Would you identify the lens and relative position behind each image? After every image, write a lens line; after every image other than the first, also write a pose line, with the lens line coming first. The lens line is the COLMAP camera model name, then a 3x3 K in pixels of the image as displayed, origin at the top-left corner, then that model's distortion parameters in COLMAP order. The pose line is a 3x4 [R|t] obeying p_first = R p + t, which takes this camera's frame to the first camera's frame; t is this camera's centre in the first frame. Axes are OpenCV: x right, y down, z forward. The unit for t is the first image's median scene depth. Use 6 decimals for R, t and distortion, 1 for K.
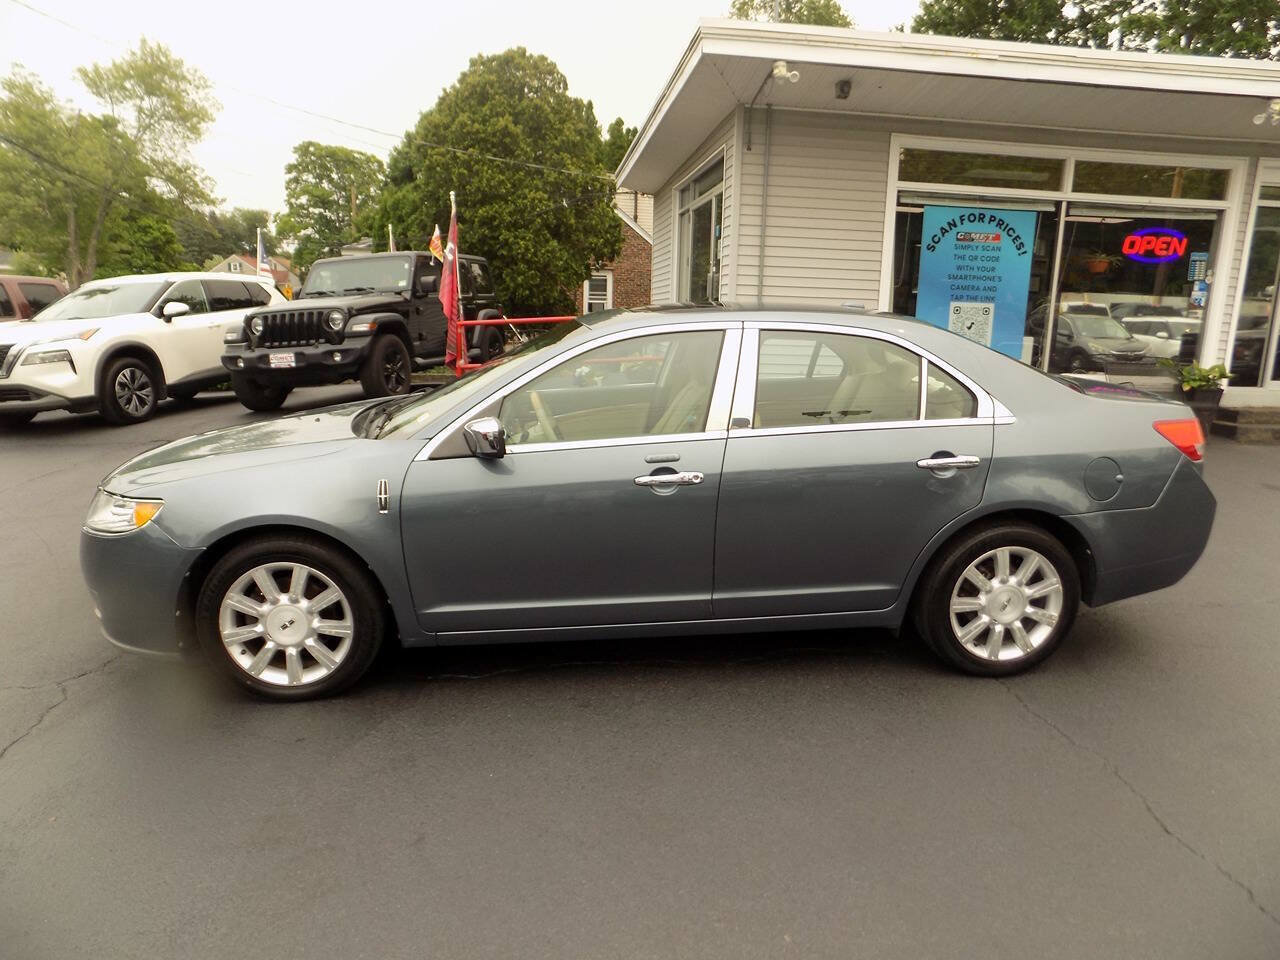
lens RADIAL K [[850.8, 0, 651.8], [0, 850.8, 495.7], [0, 0, 1]] dist [-0.079712, 0.069382]
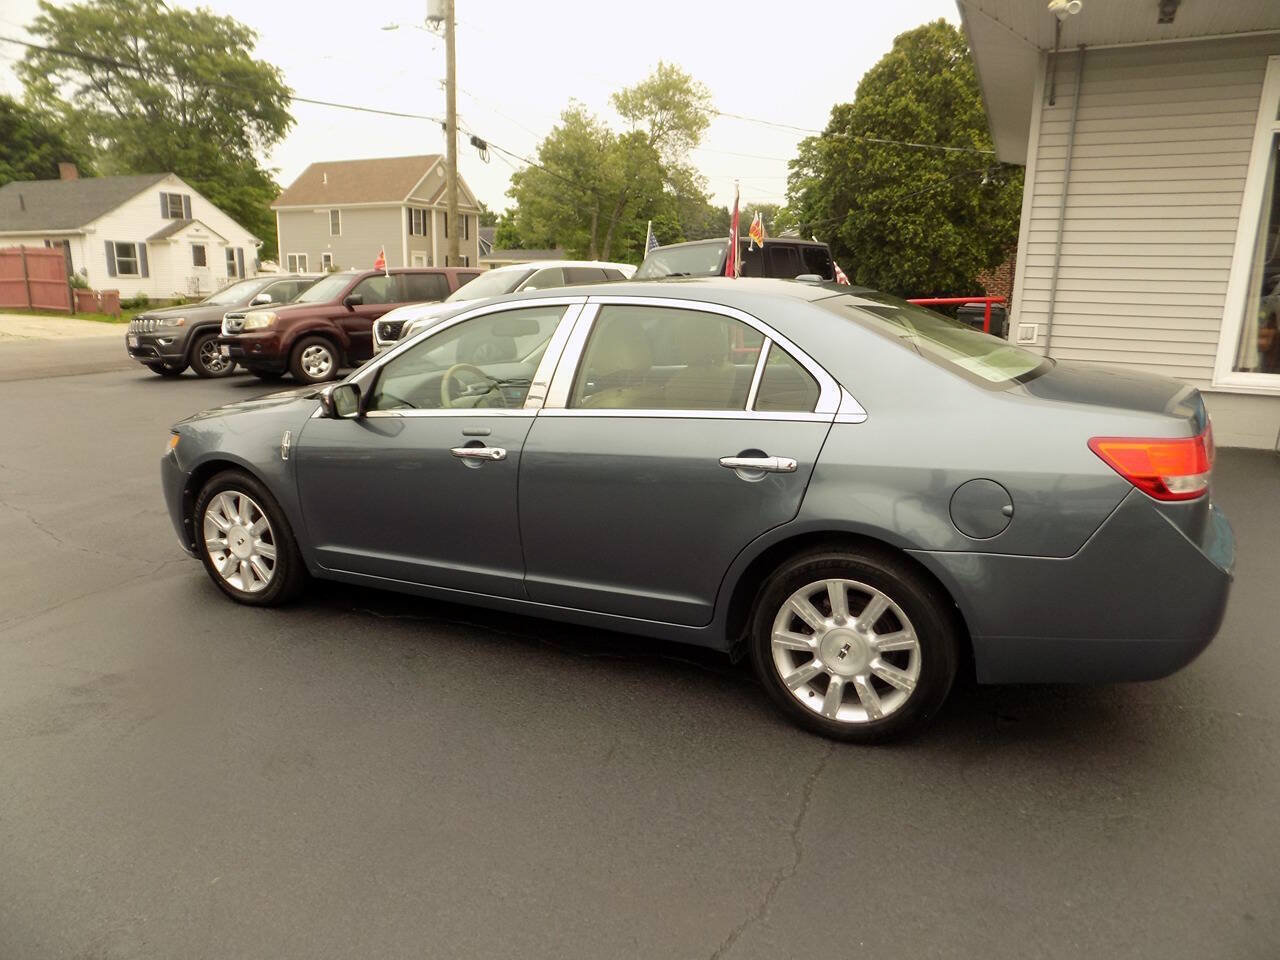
lens RADIAL K [[850.8, 0, 651.8], [0, 850.8, 495.7], [0, 0, 1]] dist [-0.079712, 0.069382]
pose [[0.855139, 0.115550, -0.505357, 0.217922], [-0.109615, 0.993104, 0.041588, -0.009936], [0.506677, 0.019831, 0.861908, 0.073309]]
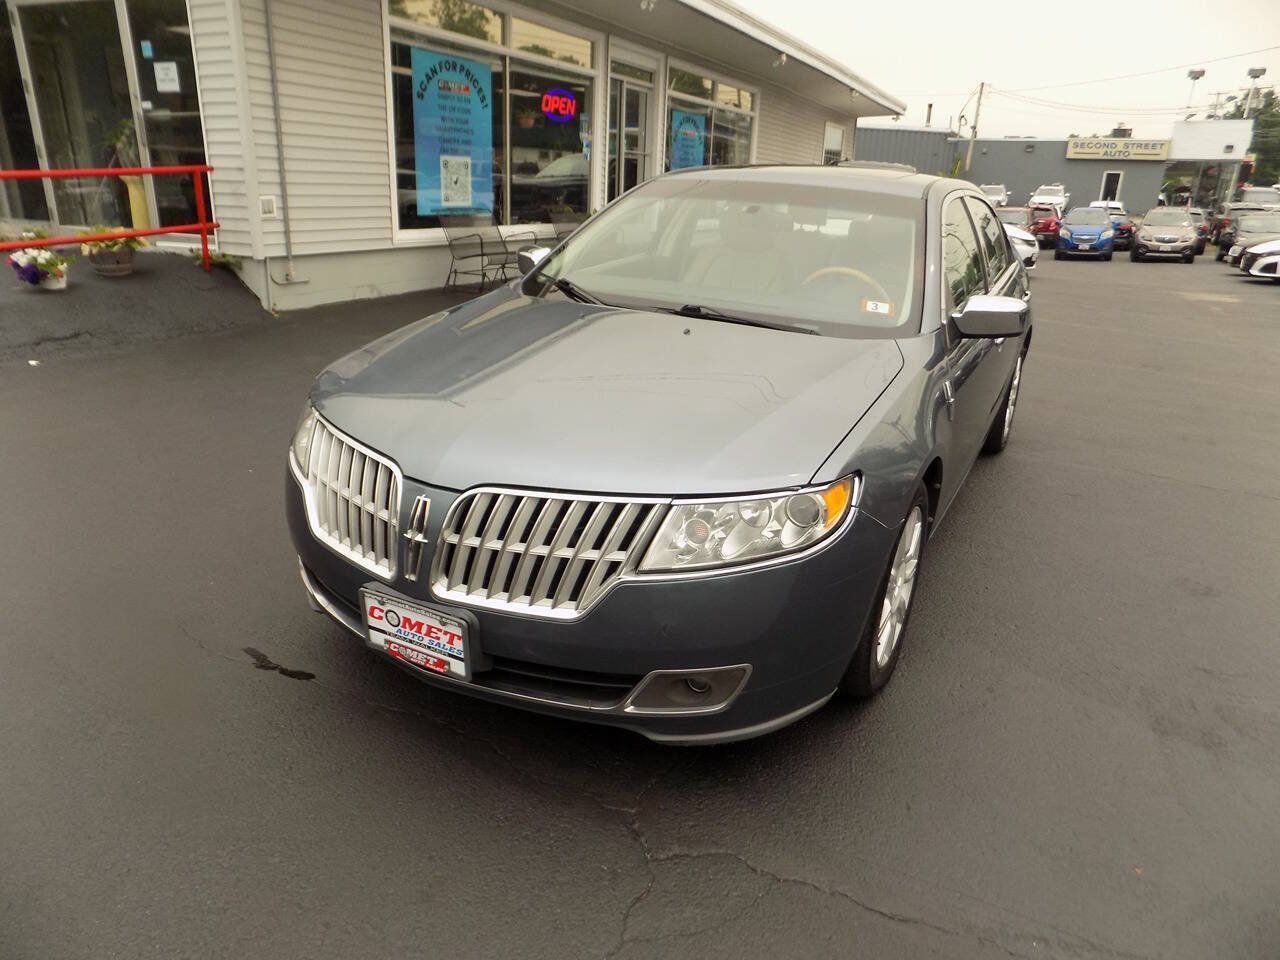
lens RADIAL K [[850.8, 0, 651.8], [0, 850.8, 495.7], [0, 0, 1]] dist [-0.079712, 0.069382]
pose [[0.573097, -0.287696, 0.767327, -0.362980], [0.157788, 0.957568, 0.241176, -0.049637], [-0.804153, -0.017142, 0.594175, 0.222796]]
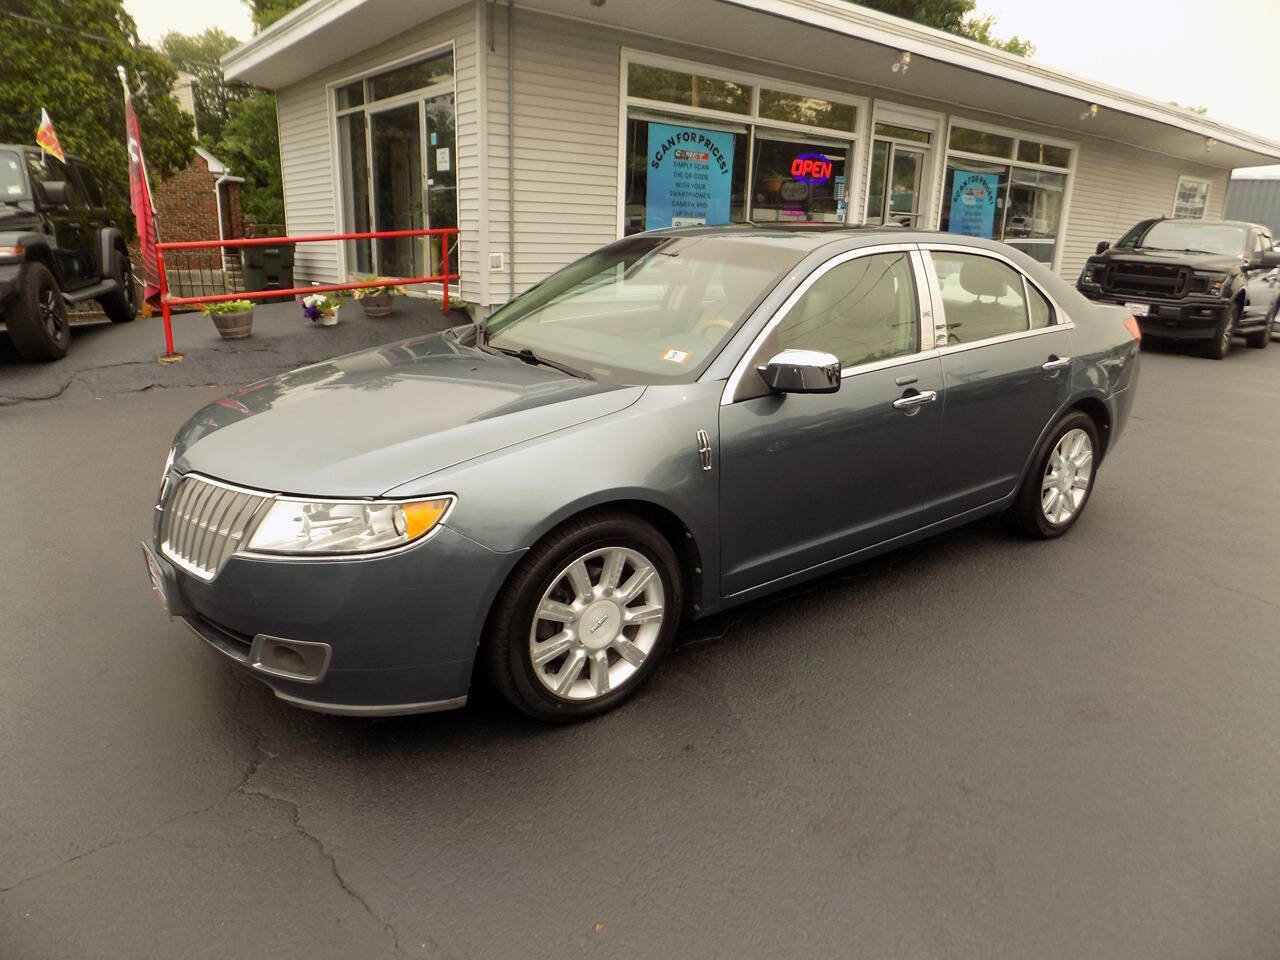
lens RADIAL K [[850.8, 0, 651.8], [0, 850.8, 495.7], [0, 0, 1]] dist [-0.079712, 0.069382]
pose [[0.855753, -0.155056, 0.493604, -0.244976], [0.107459, 0.986498, 0.123589, -0.020283], [-0.506102, -0.052719, 0.860861, 0.084003]]
